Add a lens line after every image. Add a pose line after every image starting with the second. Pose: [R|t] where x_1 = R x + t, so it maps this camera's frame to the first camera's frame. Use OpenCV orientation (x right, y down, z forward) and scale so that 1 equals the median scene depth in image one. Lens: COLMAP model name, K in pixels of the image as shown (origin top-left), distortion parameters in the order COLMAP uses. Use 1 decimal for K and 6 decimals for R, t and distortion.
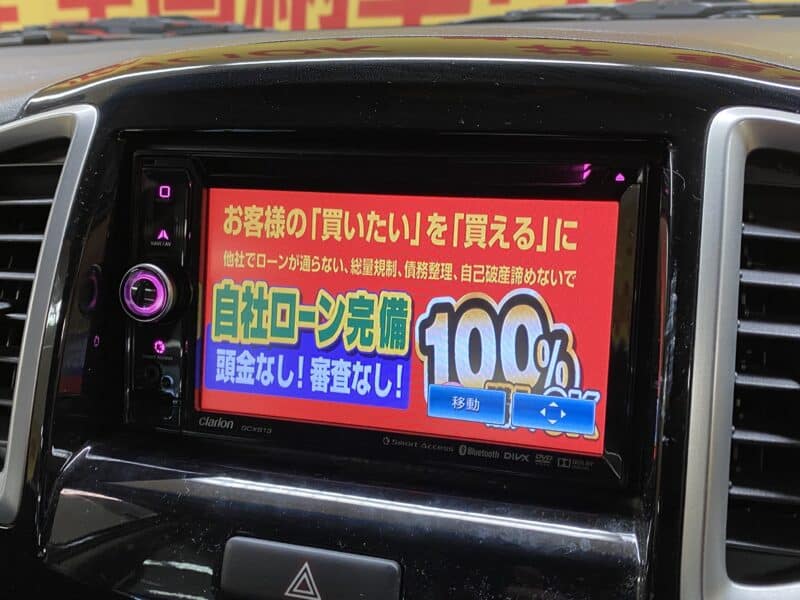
lens RADIAL K [[800.0, 0, 400.0], [0, 800.0, 300.0], [0, 0, 1]] dist [0.000501, -0.061028]
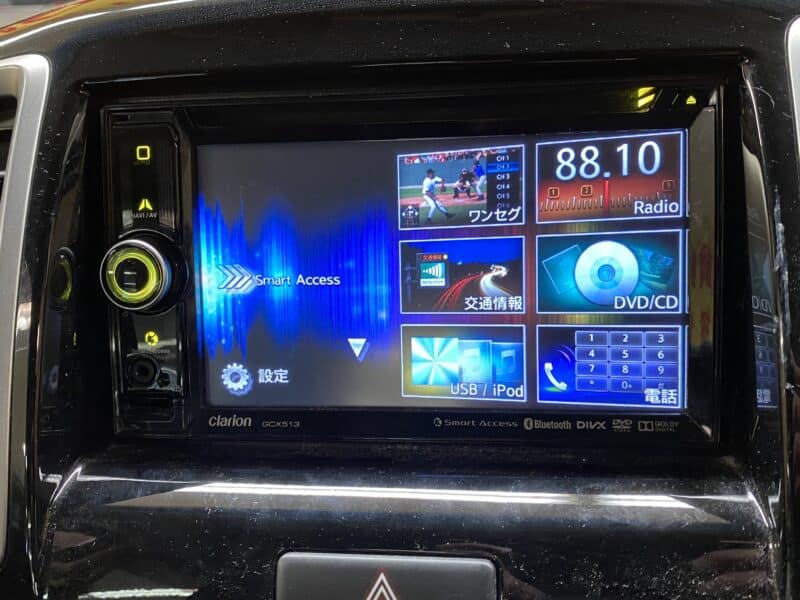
lens RADIAL K [[800.0, 0, 400.0], [0, 800.0, 300.0], [0, 0, 1]] dist [0.000501, -0.061028]
pose [[0.988398, -0.081105, 0.128417, -0.164189], [0.078018, 0.996533, 0.028901, 0.015753], [-0.130316, -0.018547, 0.991299, 0.149093]]
